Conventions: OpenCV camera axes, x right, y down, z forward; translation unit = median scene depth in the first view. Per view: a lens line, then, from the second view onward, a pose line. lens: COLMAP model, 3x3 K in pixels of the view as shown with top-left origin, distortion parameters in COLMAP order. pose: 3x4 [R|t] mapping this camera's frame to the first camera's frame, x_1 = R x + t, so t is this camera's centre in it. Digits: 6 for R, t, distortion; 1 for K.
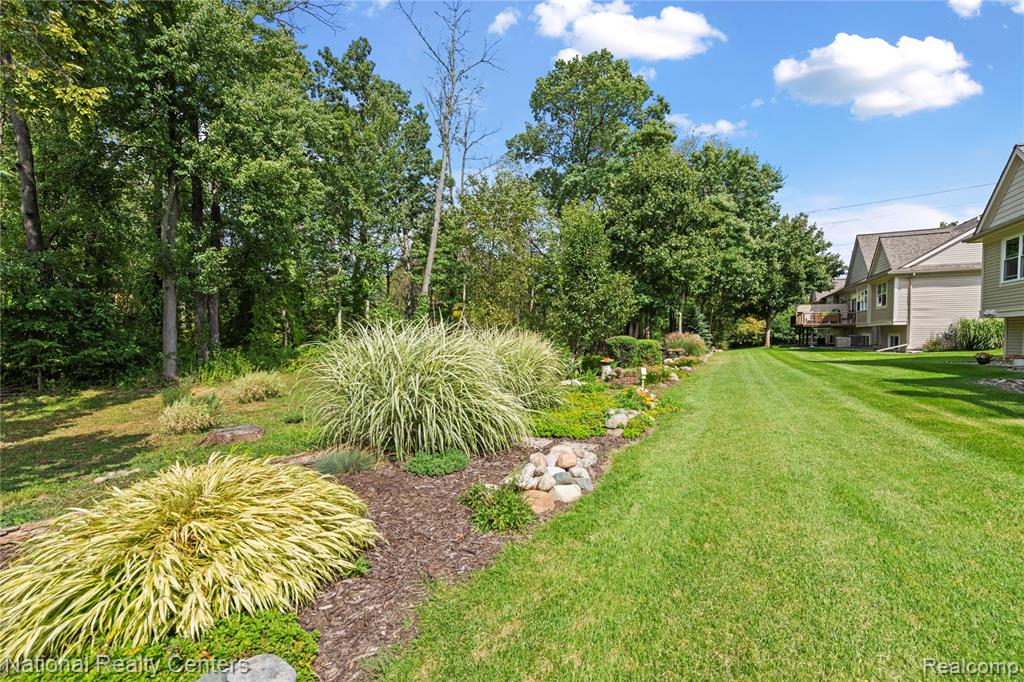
lens RADIAL K [[407.3, 0, 522.0], [0, 407.3, 344.2], [0, 0, 1]] dist [0.012019, -0.000465]
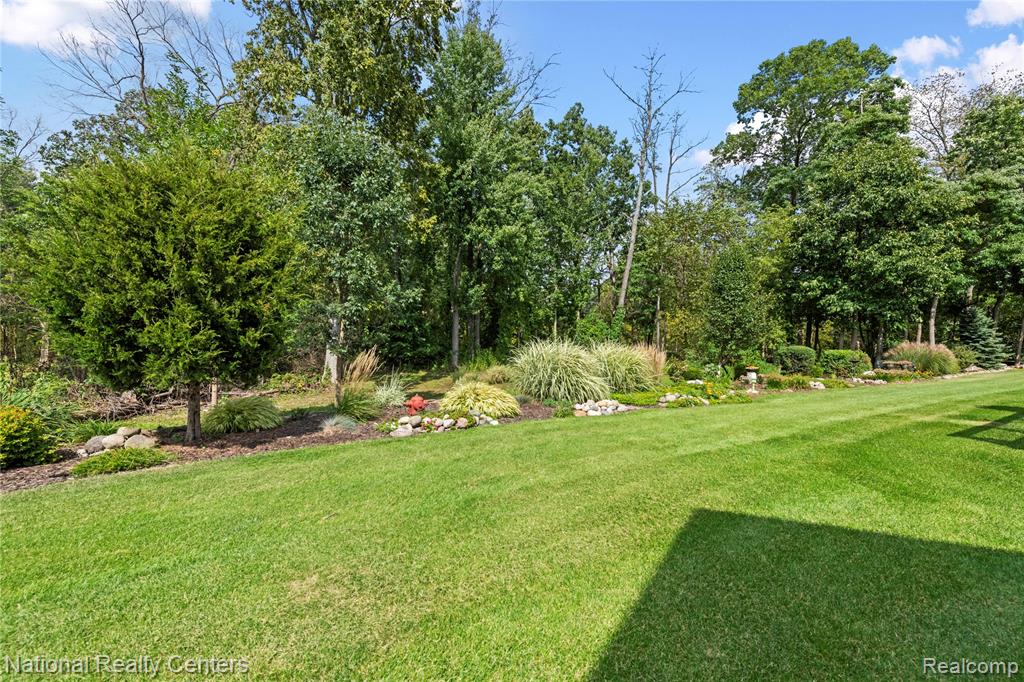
lens RADIAL K [[407.3, 0, 510.7], [0, 407.3, 336.1], [0, 0, 1]] dist [0.012019, -0.000465]
pose [[0.848560, 0.006802, -0.529055, 0.148933], [-0.020447, 0.999592, -0.019942, -0.008188], [0.528704, 0.027740, 0.848353, -0.208656]]
